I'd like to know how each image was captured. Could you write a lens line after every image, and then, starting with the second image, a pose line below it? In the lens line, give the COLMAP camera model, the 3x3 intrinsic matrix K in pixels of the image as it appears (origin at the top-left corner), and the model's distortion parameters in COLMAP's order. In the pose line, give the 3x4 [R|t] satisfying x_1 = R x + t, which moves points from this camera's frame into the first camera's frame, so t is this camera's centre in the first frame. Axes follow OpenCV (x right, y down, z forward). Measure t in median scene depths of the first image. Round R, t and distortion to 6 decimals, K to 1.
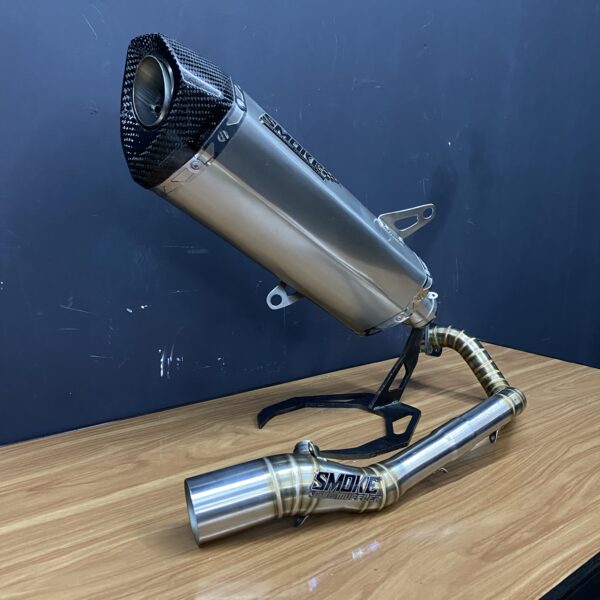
lens RADIAL K [[611.2, 0, 295.7], [0, 611.2, 299.0], [0, 0, 1]] dist [0.010458, -0.013742]
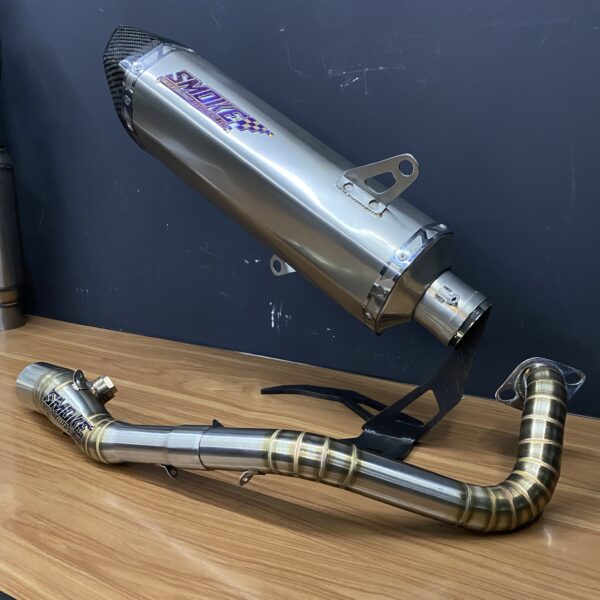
lens RADIAL K [[611.2, 0, 295.7], [0, 611.2, 299.0], [0, 0, 1]] dist [0.010458, -0.013742]
pose [[0.342983, 0.166001, -0.924557, 0.861744], [-0.153887, 0.980893, 0.119029, -0.064560], [0.926651, 0.101452, 0.361975, 0.694456]]
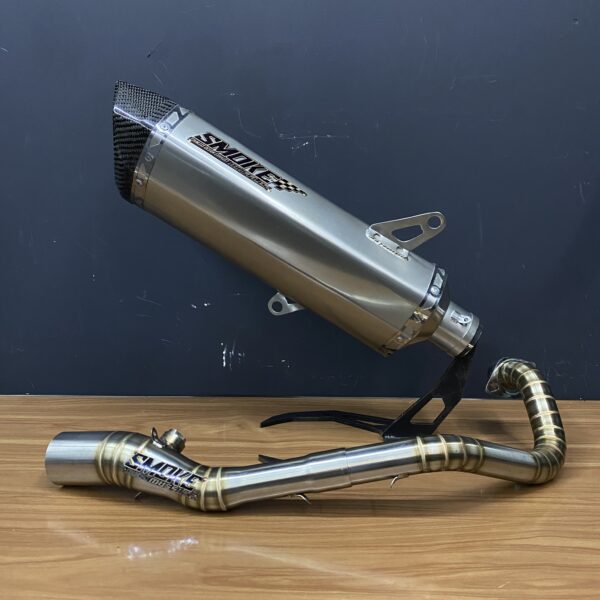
lens RADIAL K [[604.7, 0, 300.0], [0, 604.7, 300.0], [0, 0, 1]] dist [0.015864, 0.002234]
pose [[0.758648, 0.071585, -0.647556, 0.672806], [-0.090365, 0.995900, 0.004226, -0.018160], [0.645203, 0.055310, 0.762006, 0.234823]]
